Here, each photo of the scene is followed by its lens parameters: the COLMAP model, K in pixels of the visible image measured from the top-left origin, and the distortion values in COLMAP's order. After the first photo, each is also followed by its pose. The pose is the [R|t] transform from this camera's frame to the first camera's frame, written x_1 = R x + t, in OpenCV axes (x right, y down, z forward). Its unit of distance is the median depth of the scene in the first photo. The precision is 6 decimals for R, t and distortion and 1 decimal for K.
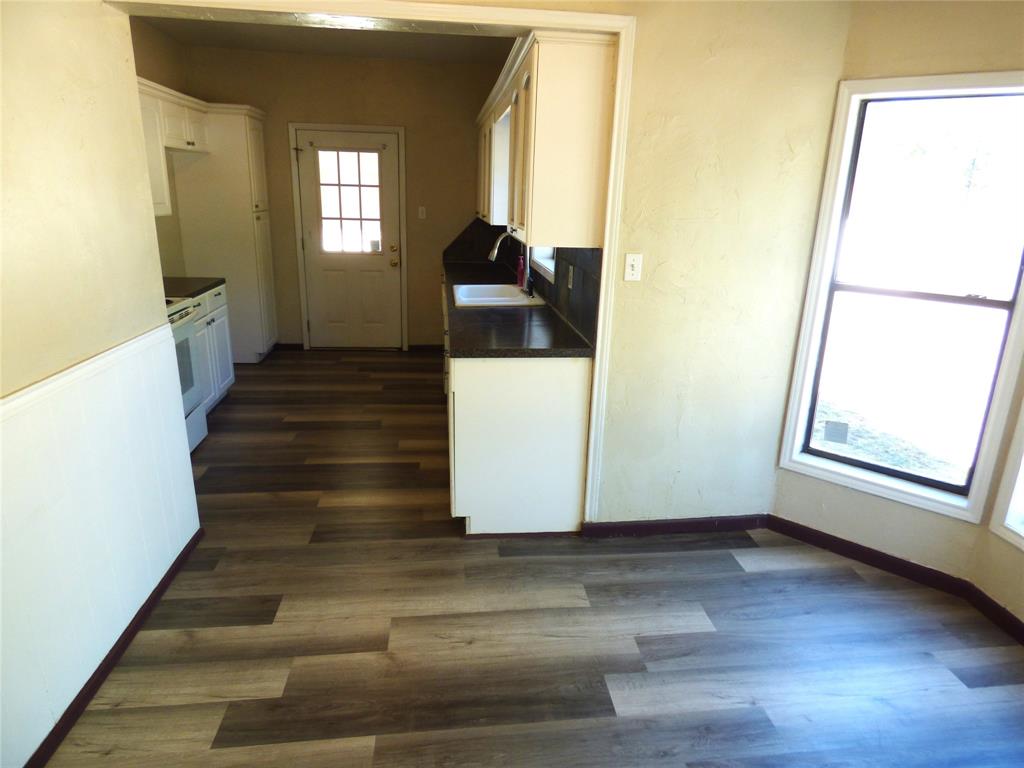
lens RADIAL K [[627.7, 0, 518.0], [0, 627.7, 380.3], [0, 0, 1]] dist [-0.012789, 0.003500]
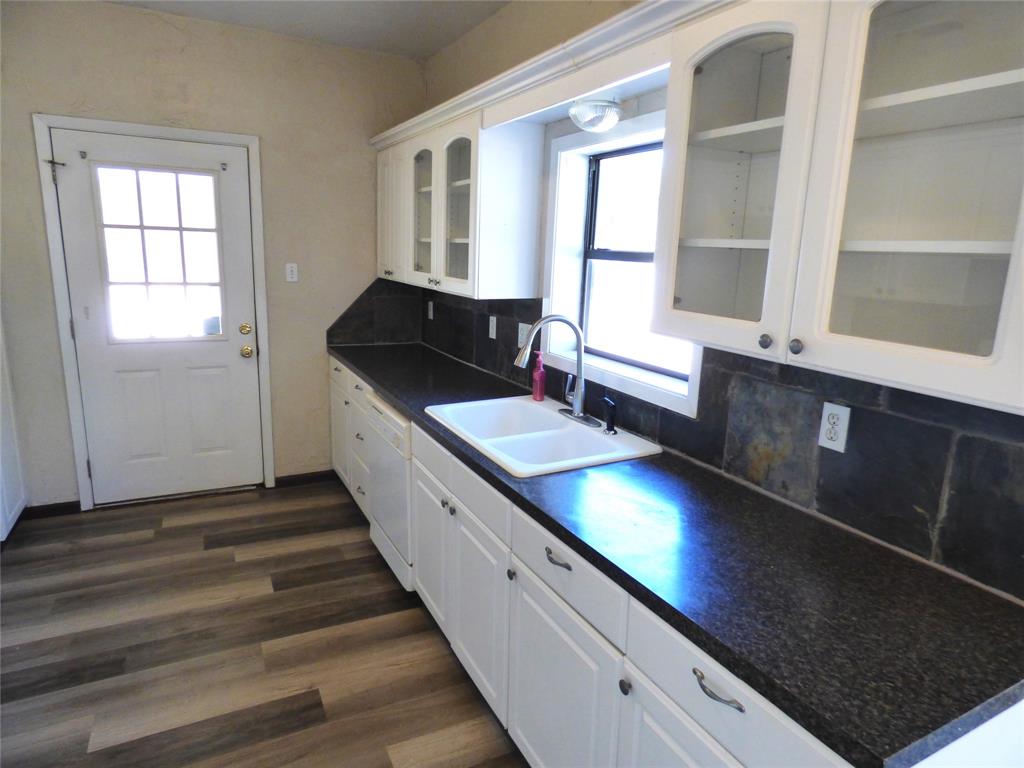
lens RADIAL K [[627.7, 0, 530.6], [0, 627.7, 382.1], [0, 0, 1]] dist [-0.012789, 0.003500]
pose [[0.931373, -0.072192, 0.356837, -0.324569], [0.094539, 0.994478, -0.045560, -0.210385], [-0.351577, 0.076169, 0.933055, 0.666483]]
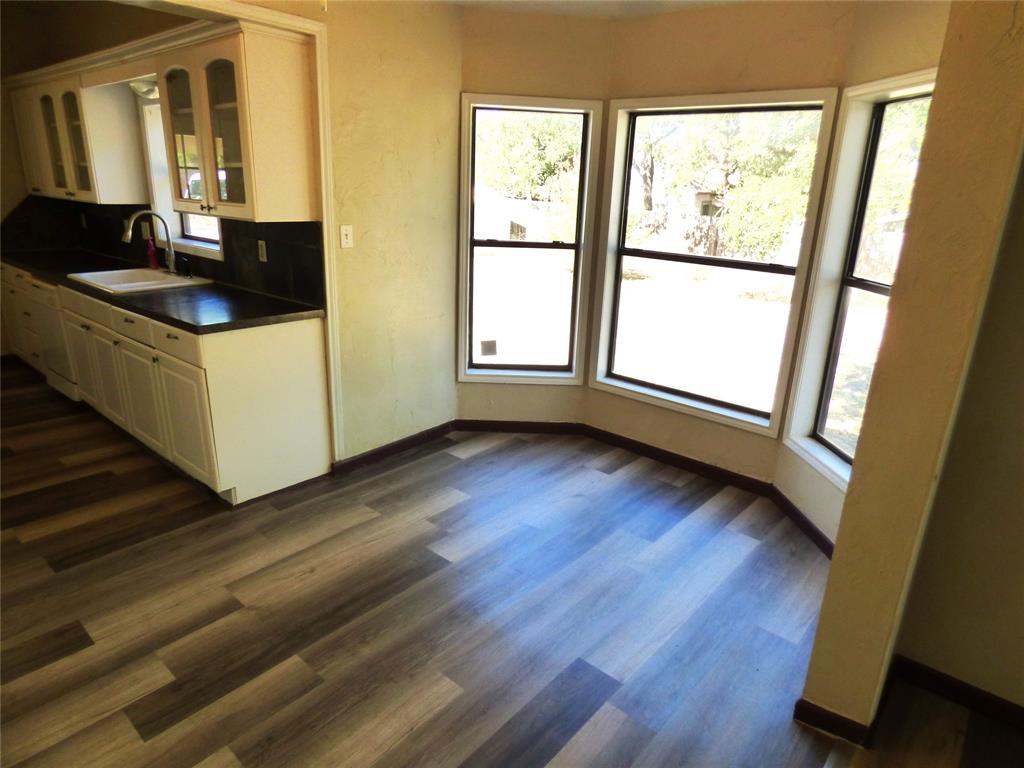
lens RADIAL K [[627.7, 0, 521.2], [0, 627.7, 388.2], [0, 0, 1]] dist [-0.012789, 0.003500]
pose [[0.733389, -0.210205, 0.646494, -0.354040], [0.176108, 0.977275, 0.117978, 0.017277], [-0.656602, 0.027329, 0.753742, -0.095935]]
